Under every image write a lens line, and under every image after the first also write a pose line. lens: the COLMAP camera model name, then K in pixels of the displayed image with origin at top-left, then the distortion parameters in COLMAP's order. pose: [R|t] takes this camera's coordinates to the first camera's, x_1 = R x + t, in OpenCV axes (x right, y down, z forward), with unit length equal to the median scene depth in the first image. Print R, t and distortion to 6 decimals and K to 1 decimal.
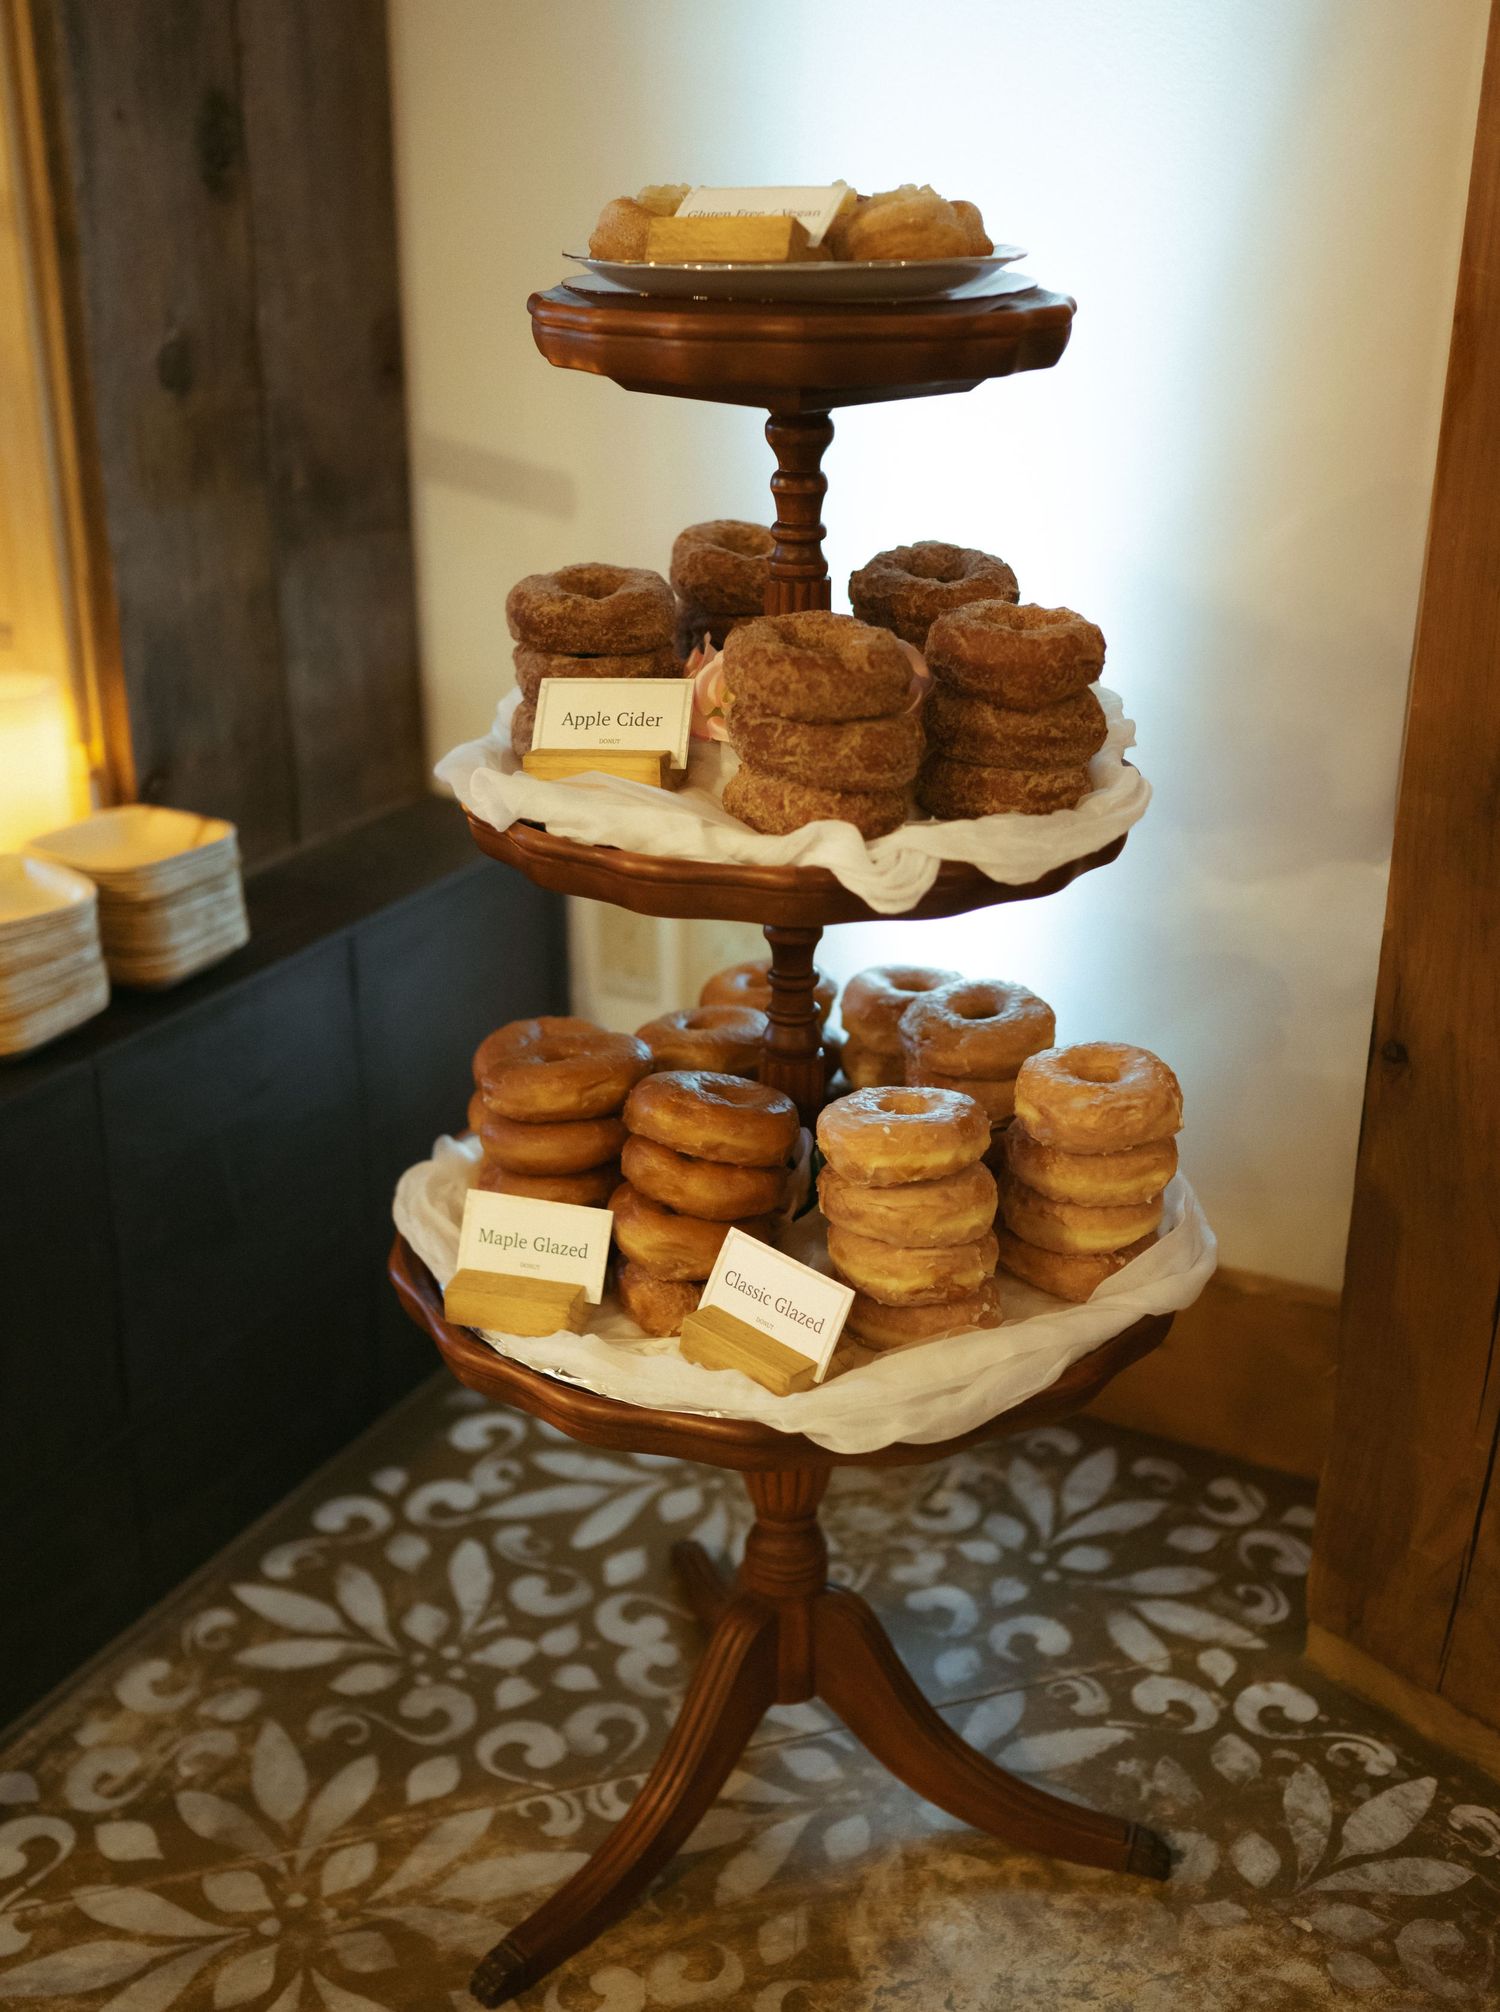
lens RADIAL K [[2032.6, 0, 750.0], [0, 2032.6, 1006.0], [0, 0, 1]] dist [0.003218, -0.004000]
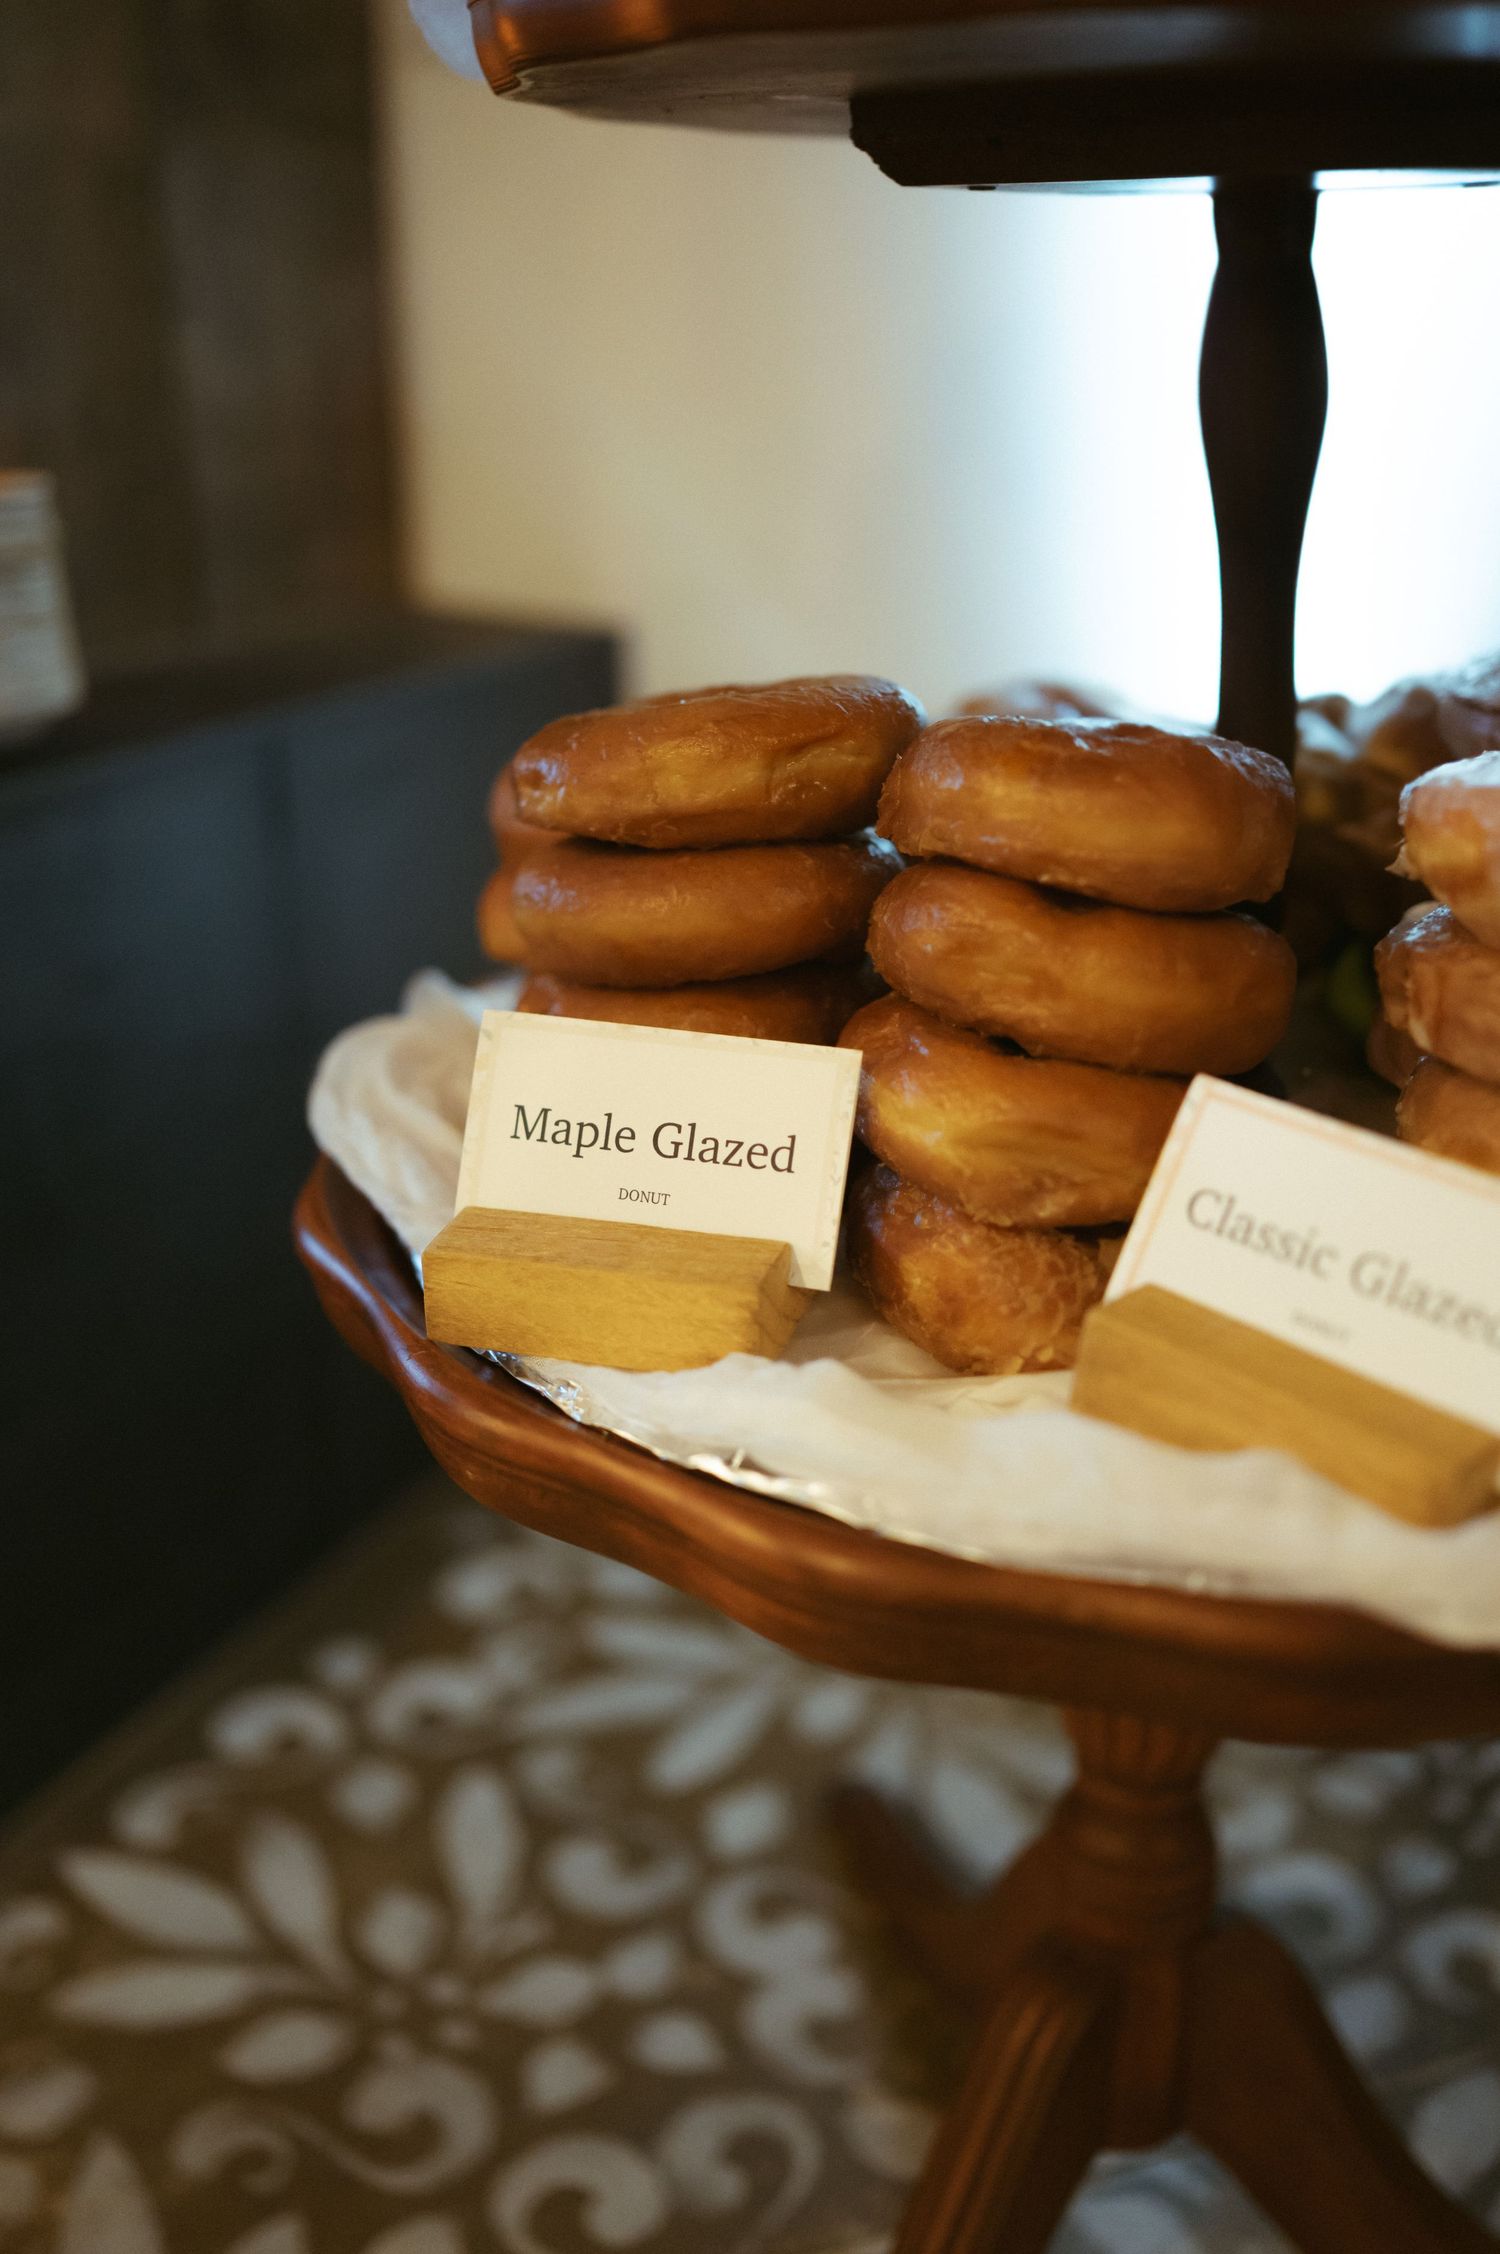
lens RADIAL K [[2256.0, 0, 788.4], [0, 2256.0, 1127.6], [0, 0, 1]] dist [-0.003313, 0.001344]
pose [[0.999994, 0.001859, 0.003038, -0.082165], [-0.001902, 0.999896, 0.014266, 0.108907], [-0.003011, -0.014271, 0.999894, 0.570390]]
